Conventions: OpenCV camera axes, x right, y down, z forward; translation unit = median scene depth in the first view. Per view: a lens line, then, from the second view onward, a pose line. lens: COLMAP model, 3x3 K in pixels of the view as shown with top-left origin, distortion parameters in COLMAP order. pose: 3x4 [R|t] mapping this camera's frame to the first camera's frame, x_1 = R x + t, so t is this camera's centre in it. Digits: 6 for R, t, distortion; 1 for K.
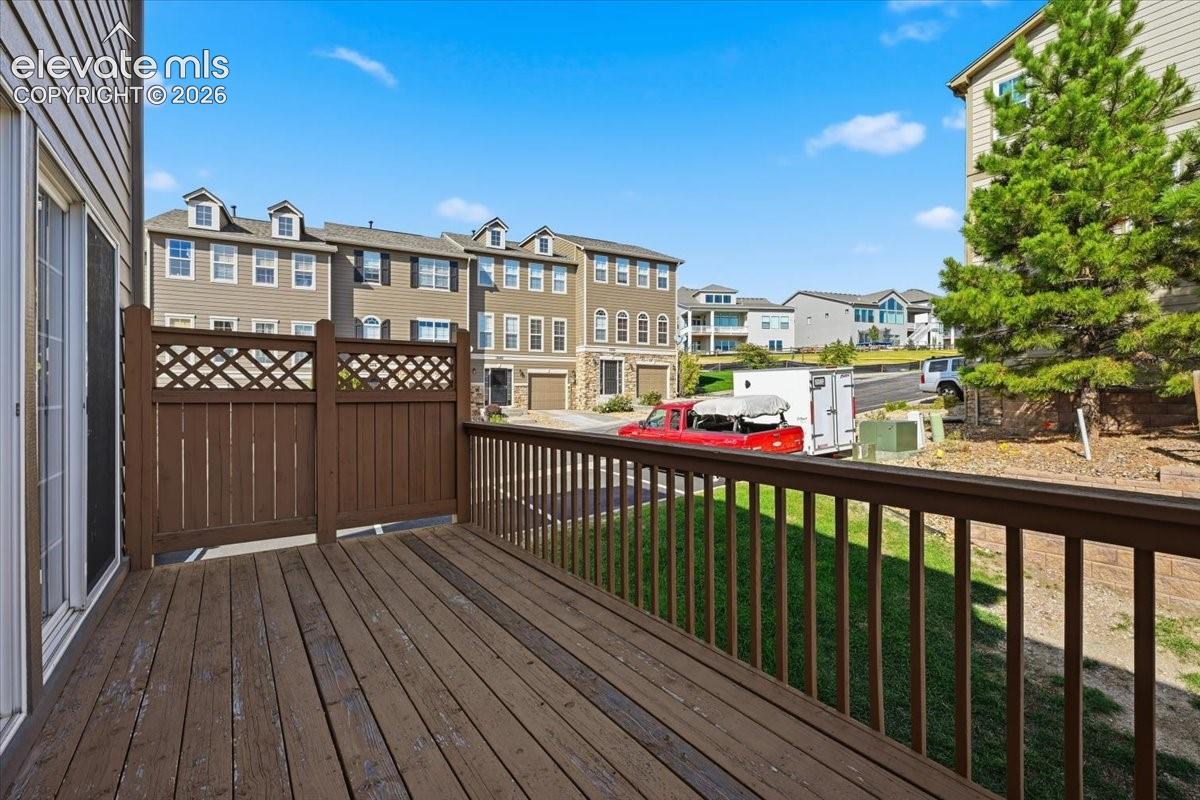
lens RADIAL K [[520.3, 0, 604.1], [0, 520.3, 393.2], [0, 0, 1]] dist [-0.000122, 0.000185]
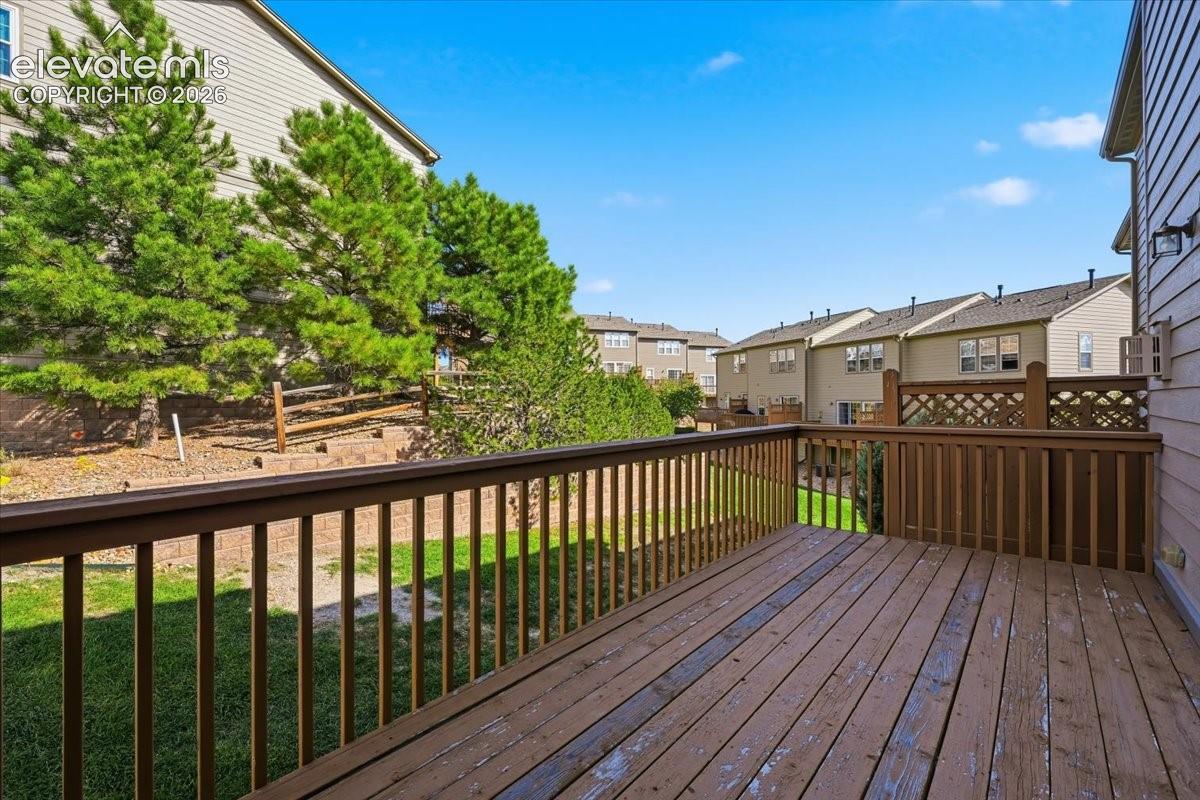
lens RADIAL K [[514.0, 0, 600.0], [0, 514.0, 400.0], [0, 0, 1]] dist [0.000242, 0.000559]
pose [[-0.232485, -0.001884, 0.972598, -0.511972], [0.001455, 0.999996, 0.002285, 0.001213], [-0.972599, 0.001947, -0.232481, 0.719437]]
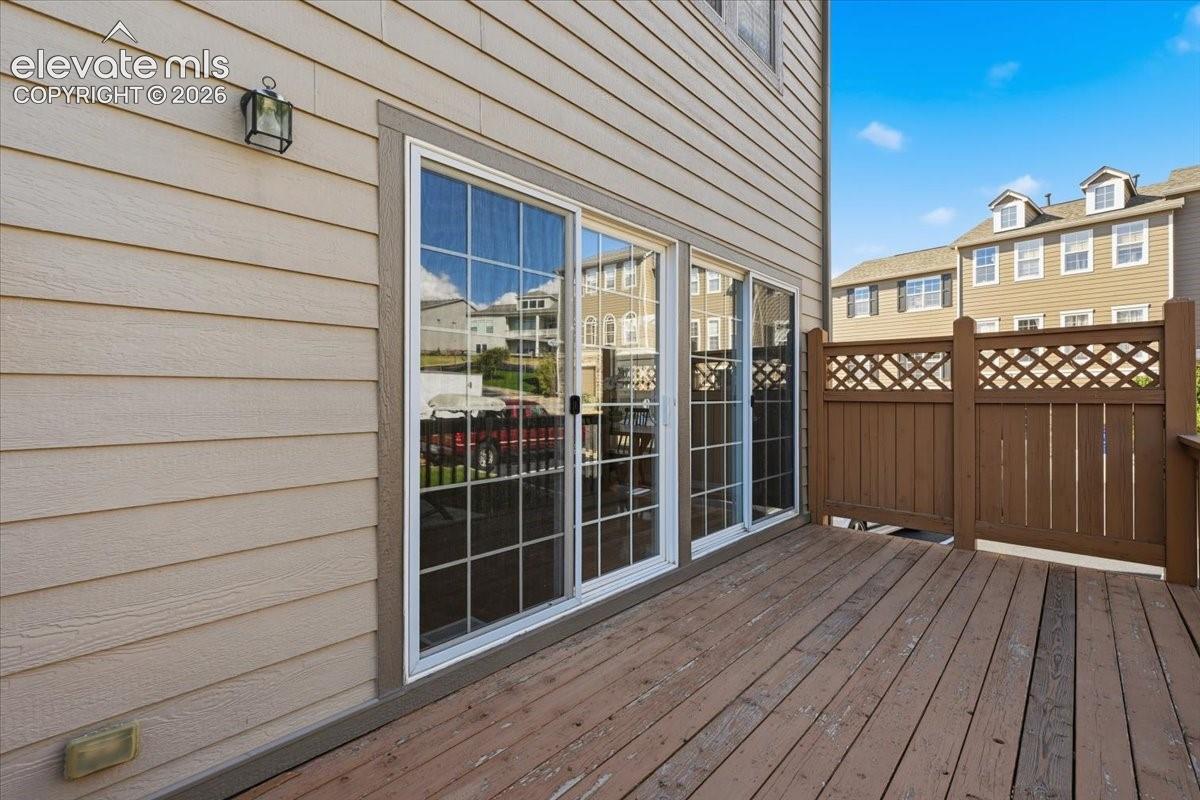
lens RADIAL K [[520.3, 0, 604.1], [0, 520.3, 393.2], [0, 0, 1]] dist [-0.000122, 0.000185]
pose [[0.212970, -0.003429, -0.977053, 0.234371], [0.001726, 0.999994, -0.003134, 0.001787], [0.977057, -0.001019, 0.212975, 0.126829]]
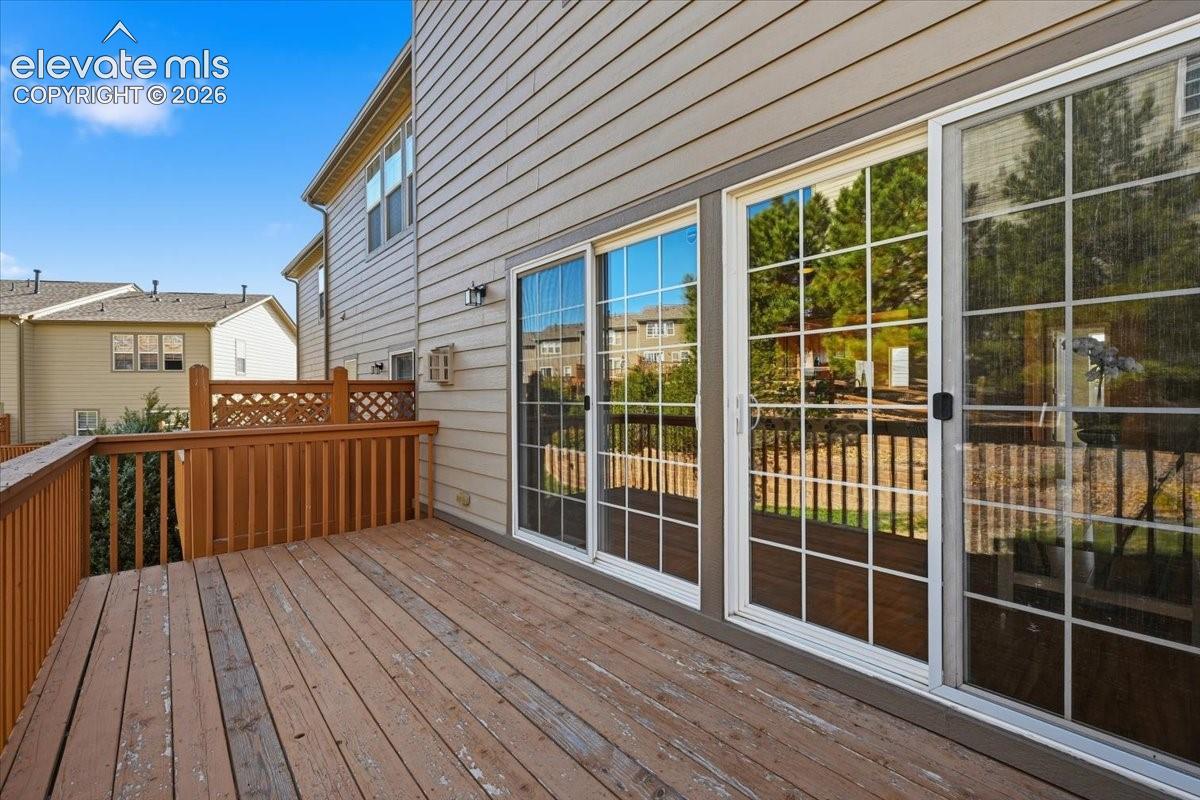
lens RADIAL K [[514.4, 0, 605.0], [0, 514.4, 396.3], [0, 0, 1]] dist [0.014246, -0.000031]
pose [[-0.995949, 0.006315, -0.089703, -0.257516], [0.006534, 0.999976, -0.002144, 0.004780], [0.089688, -0.002721, -0.995966, 0.877431]]
